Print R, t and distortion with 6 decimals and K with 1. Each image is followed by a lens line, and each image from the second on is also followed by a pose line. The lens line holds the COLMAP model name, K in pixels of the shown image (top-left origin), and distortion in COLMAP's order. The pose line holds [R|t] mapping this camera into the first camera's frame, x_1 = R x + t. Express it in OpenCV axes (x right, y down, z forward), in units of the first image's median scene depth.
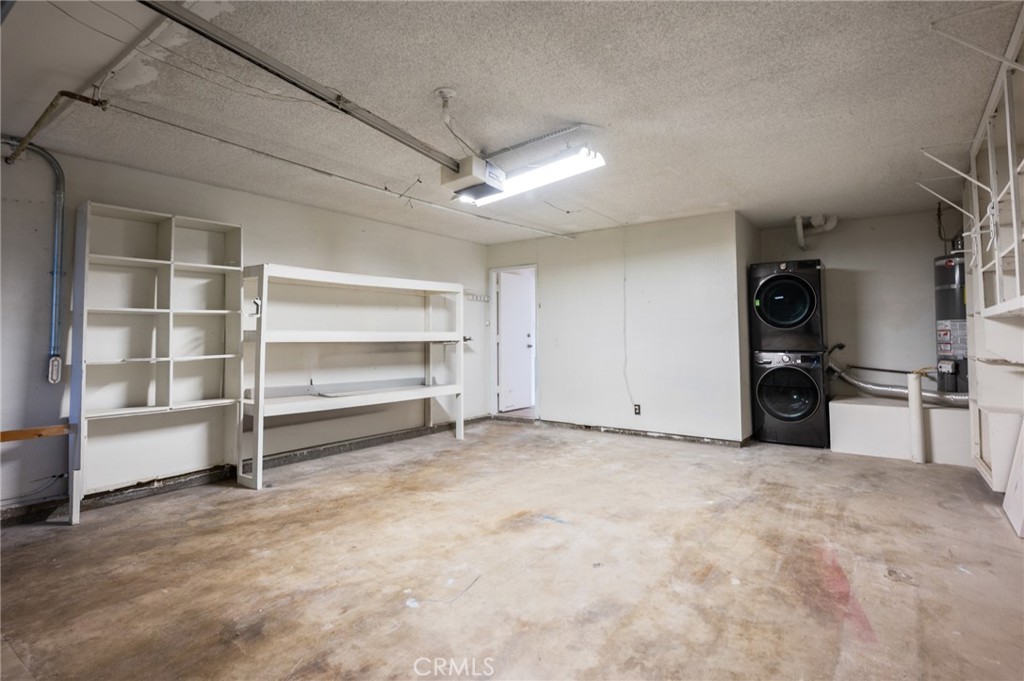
lens RADIAL K [[520.9, 0, 512.9], [0, 520.9, 315.6], [0, 0, 1]] dist [0.001190, 0.000607]
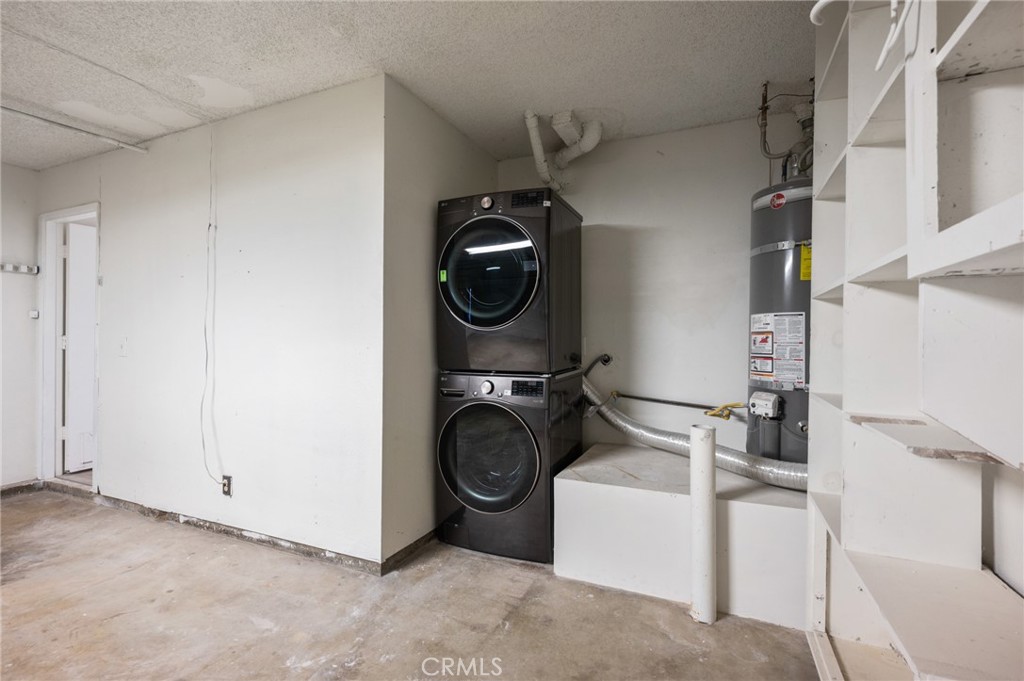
lens RADIAL K [[465.0, 0, 511.7], [0, 465.0, 345.7], [0, 0, 1]] dist [0.006464, -0.000089]
pose [[0.978117, 0.001613, 0.208051, 0.452689], [-0.013793, 0.998273, 0.057102, 0.016834], [-0.207600, -0.058722, 0.976450, 0.556863]]
